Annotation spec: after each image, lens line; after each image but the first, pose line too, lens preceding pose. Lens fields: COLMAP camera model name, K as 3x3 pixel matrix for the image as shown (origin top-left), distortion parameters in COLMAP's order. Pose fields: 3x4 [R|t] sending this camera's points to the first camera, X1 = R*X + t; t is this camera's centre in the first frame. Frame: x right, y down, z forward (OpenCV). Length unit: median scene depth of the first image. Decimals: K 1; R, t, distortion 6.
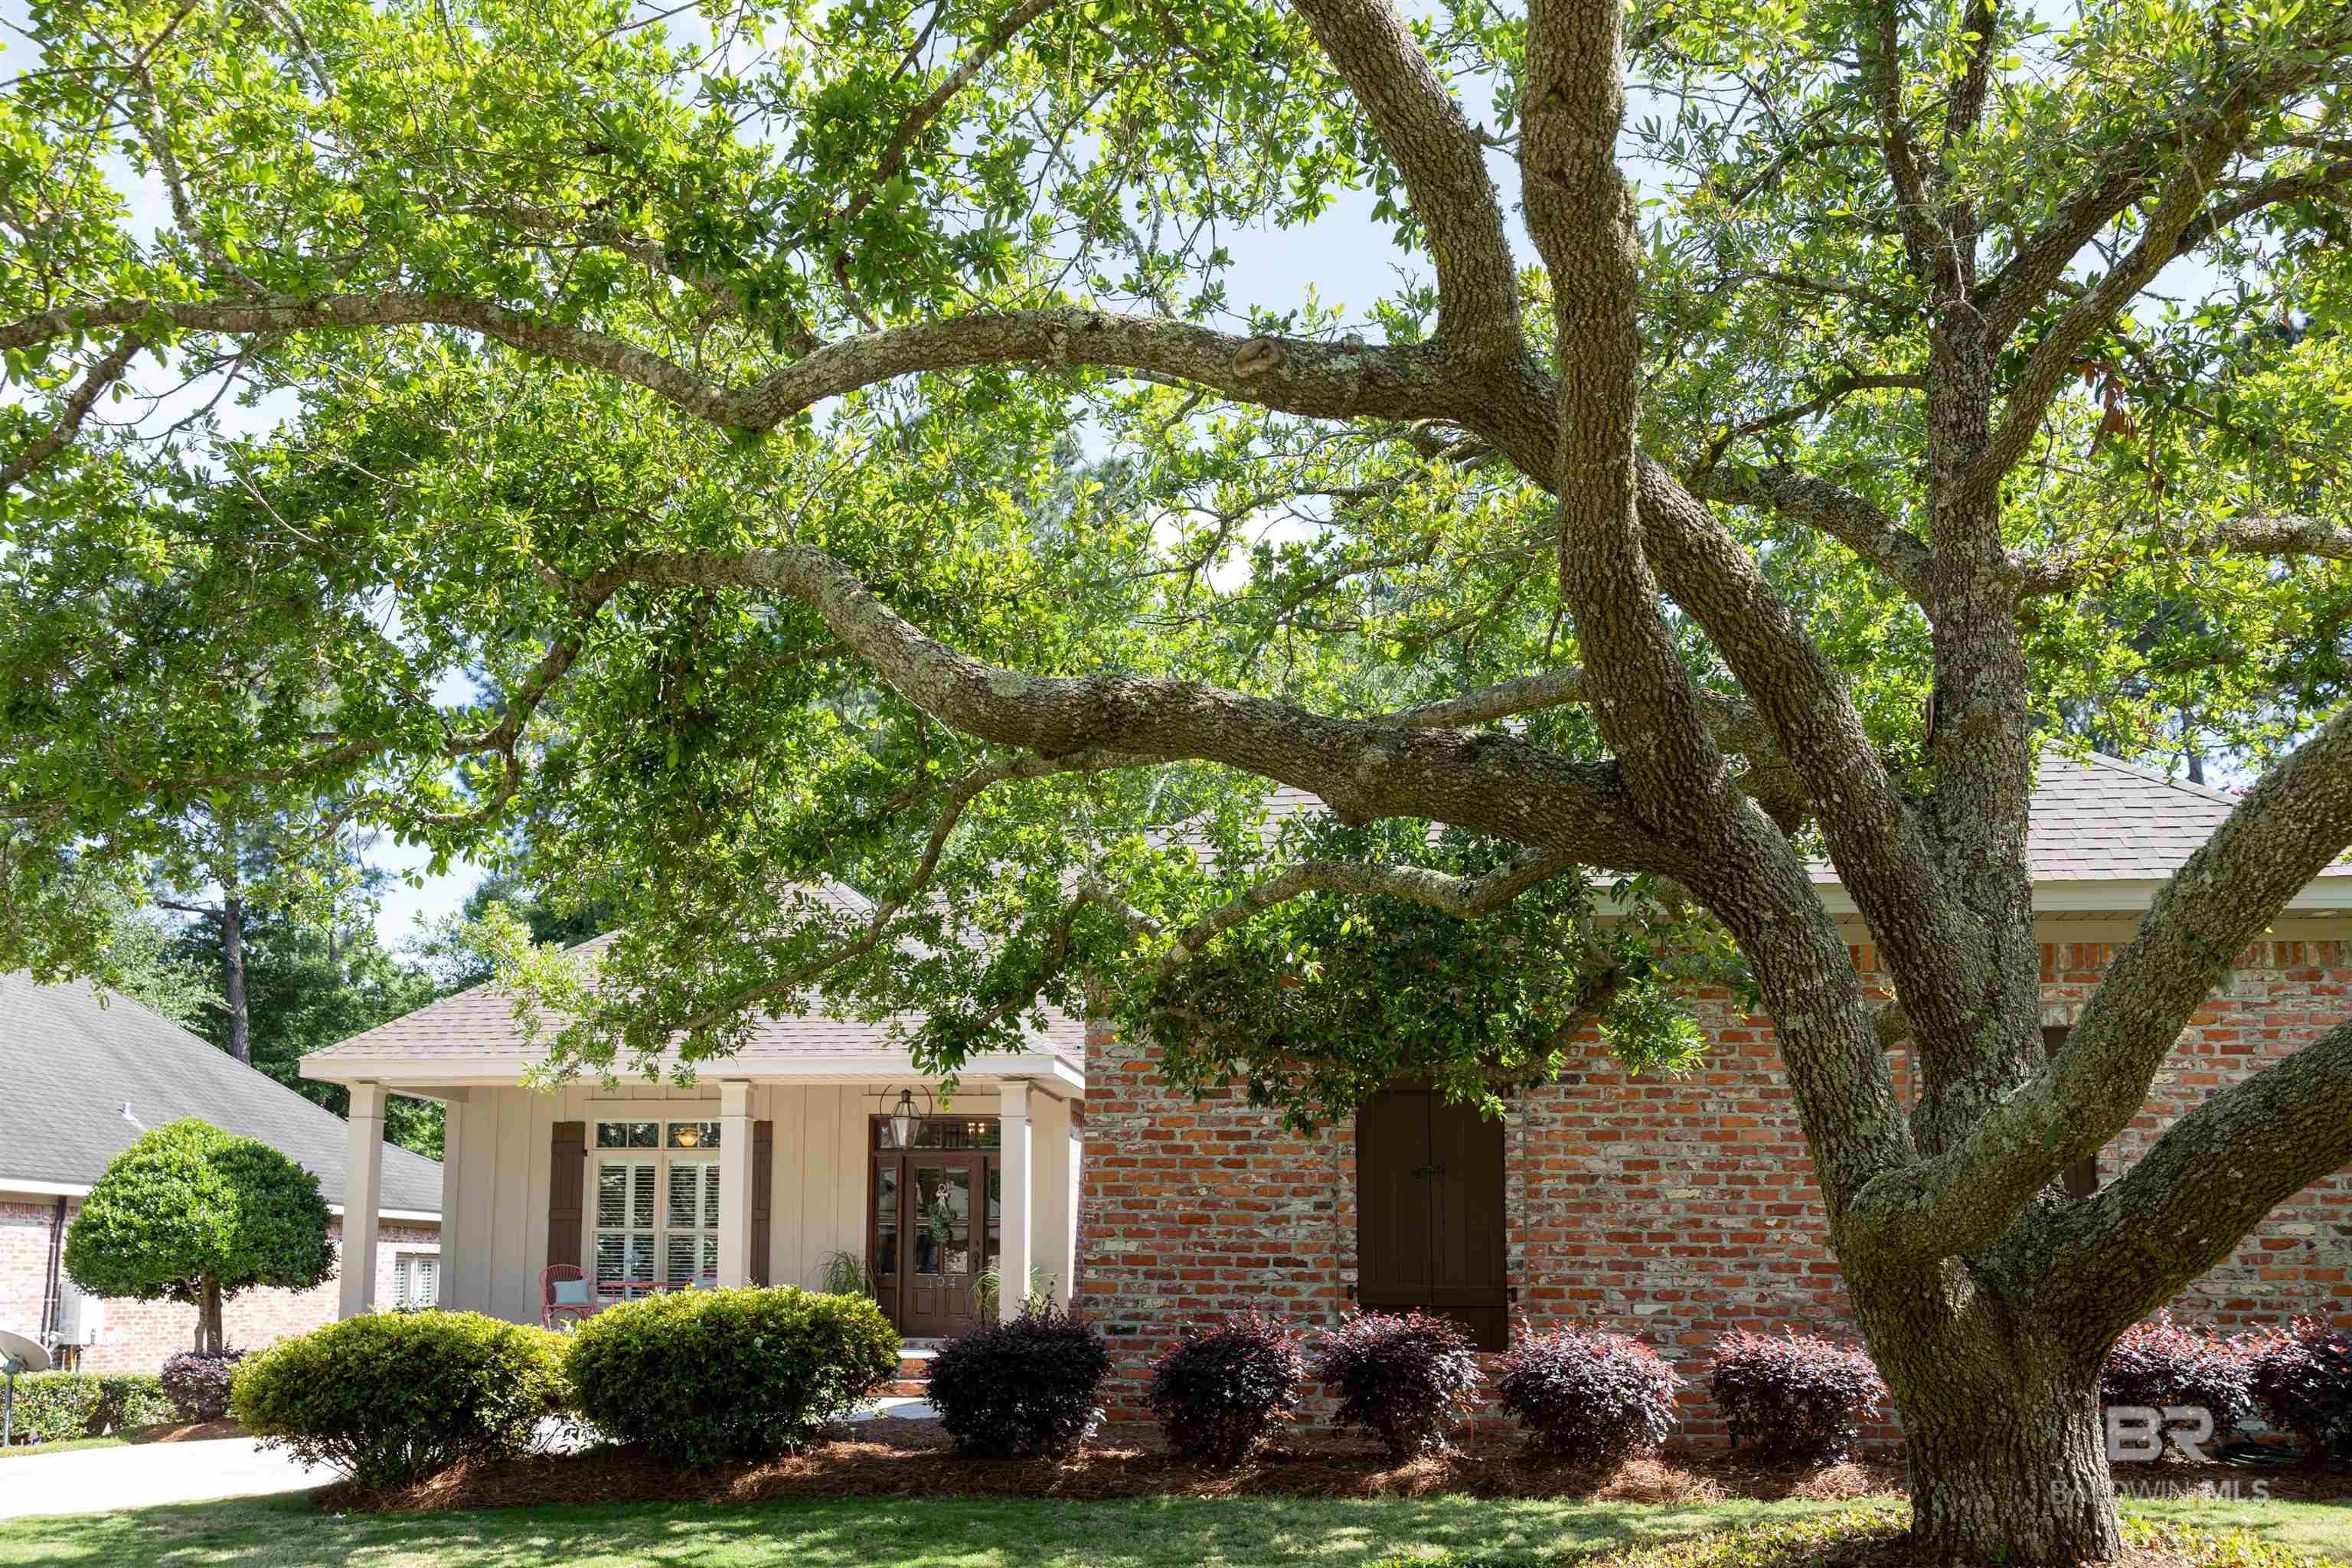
lens RADIAL K [[1947.9, 0, 1190.7], [0, 1947.9, 830.2], [0, 0, 1]] dist [0.017769, -0.009998]
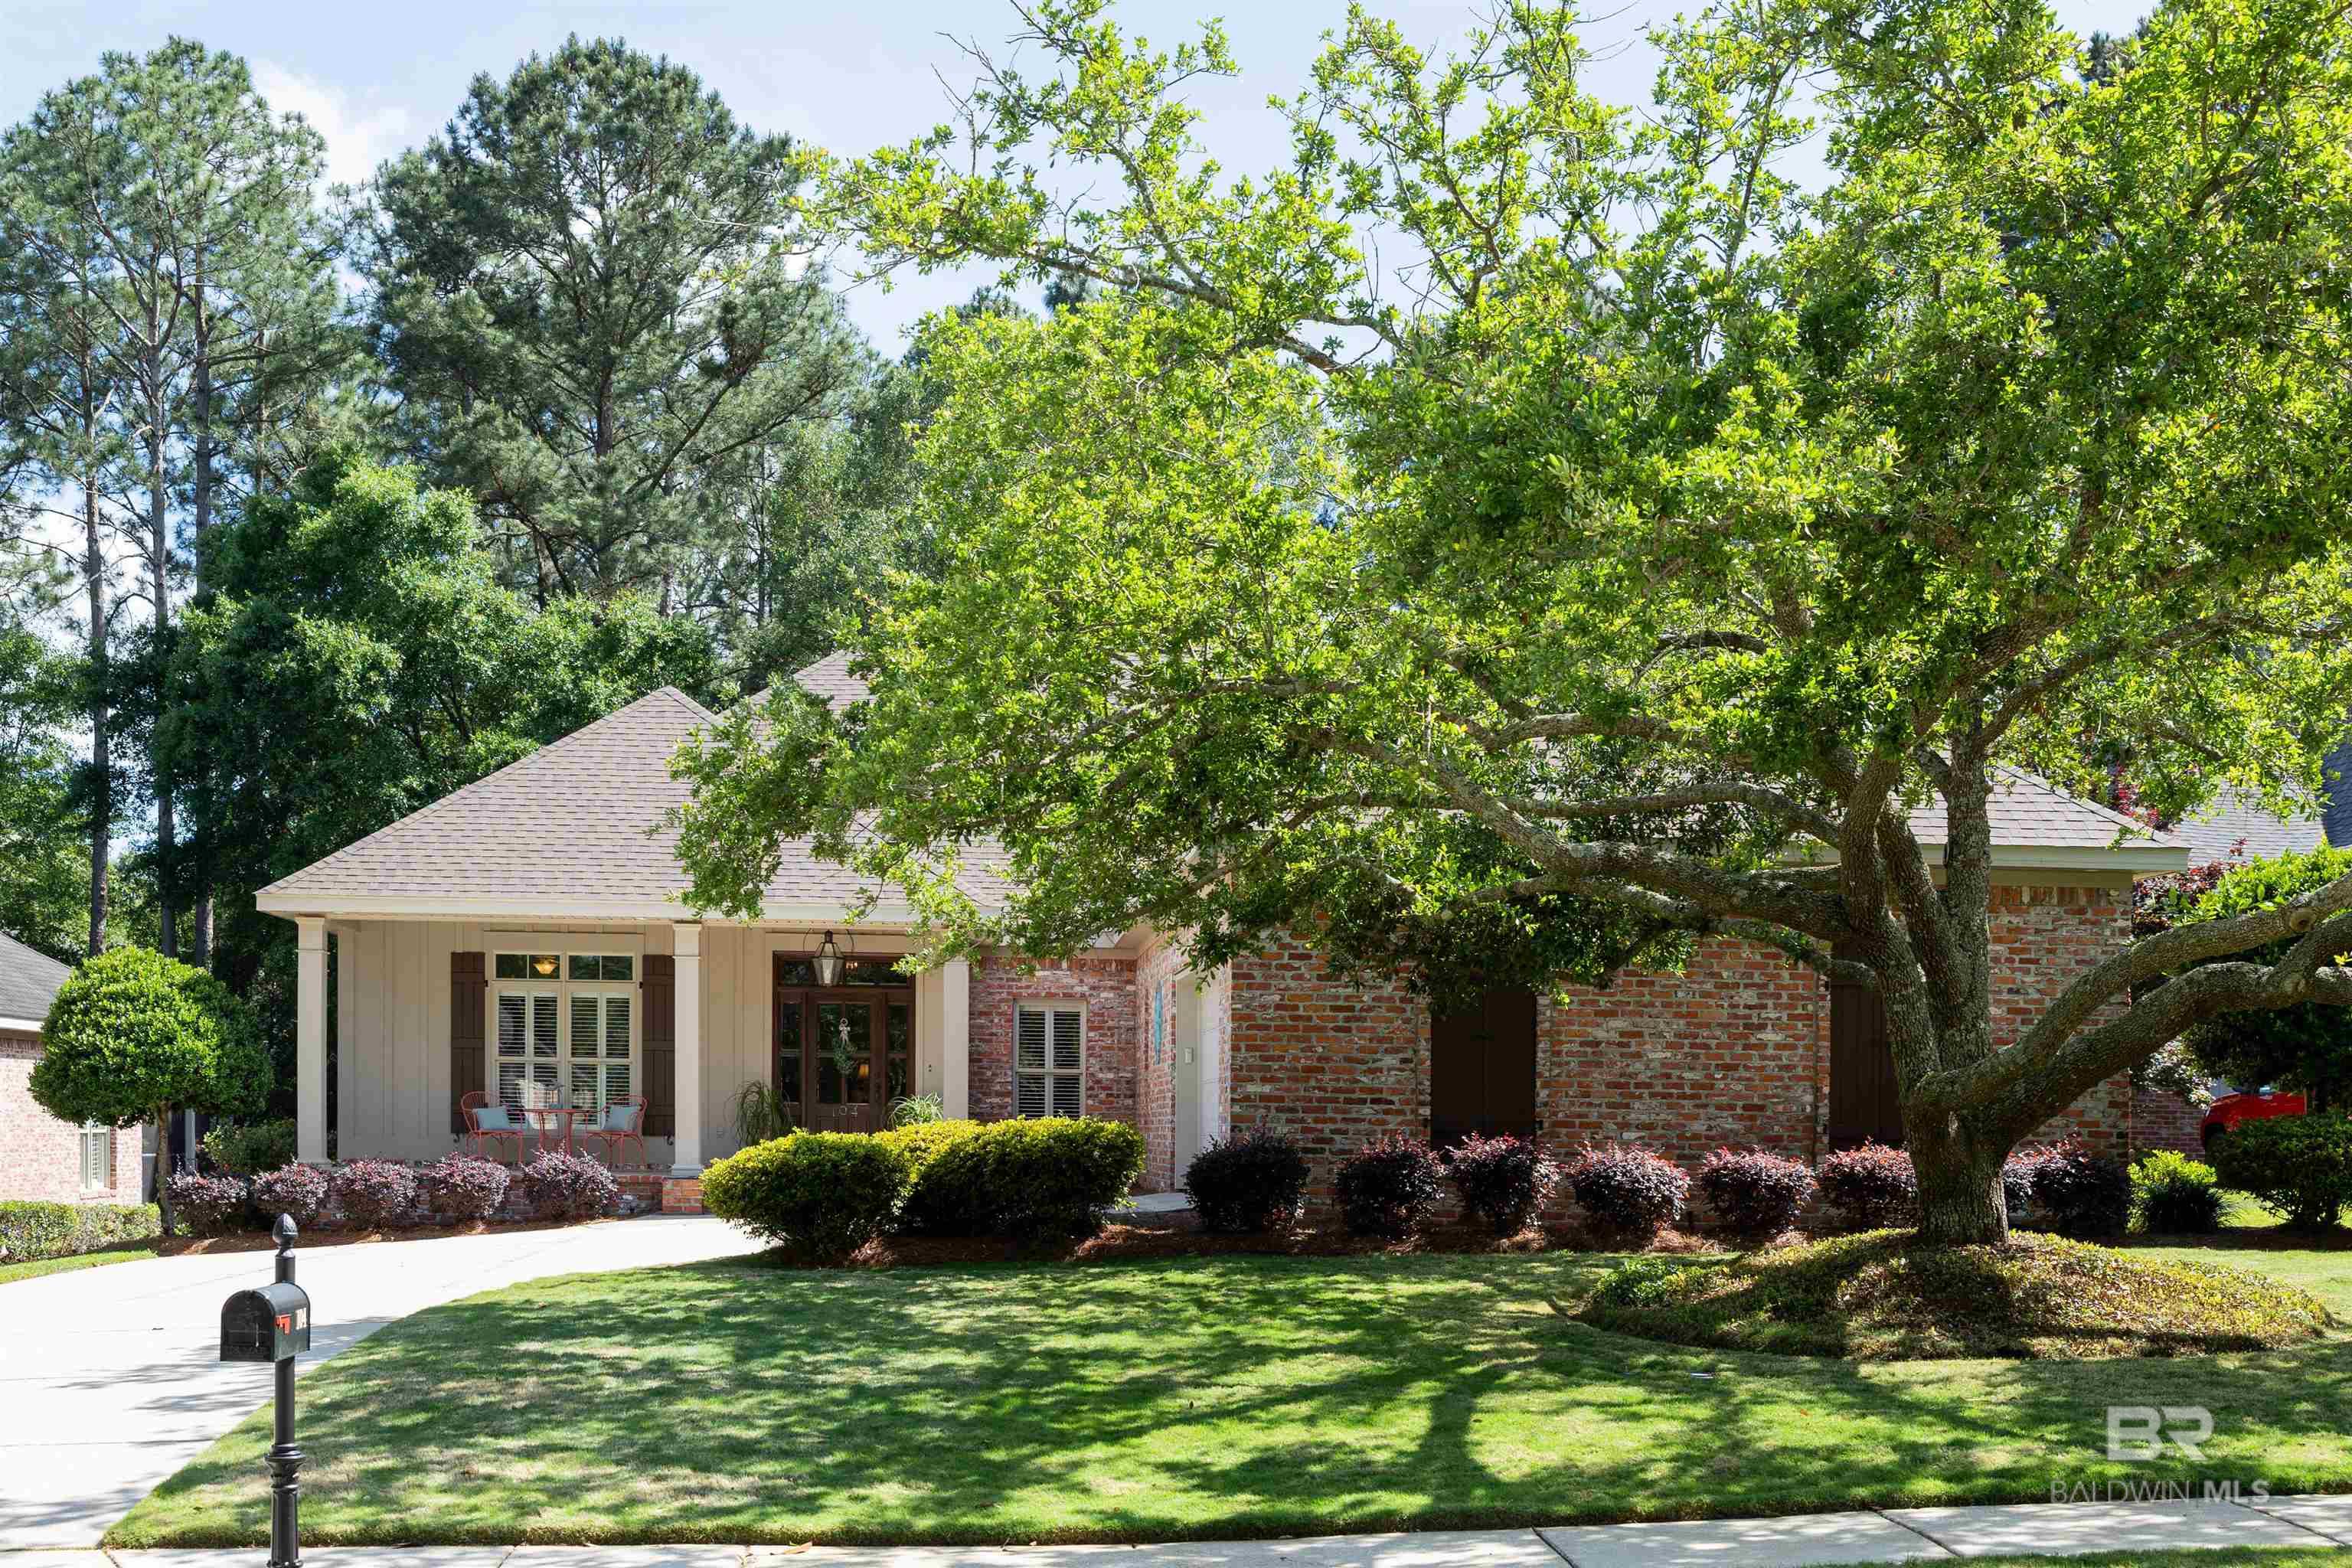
lens RADIAL K [[2553.7, 0, 1173.2], [0, 2553.7, 783.3], [0, 0, 1]] dist [0.027214, 0.000000]
pose [[0.980216, 0.031127, 0.195468, -0.449443], [-0.050656, 0.994119, 0.095718, -0.164045], [-0.191339, -0.103726, 0.976028, -0.697234]]
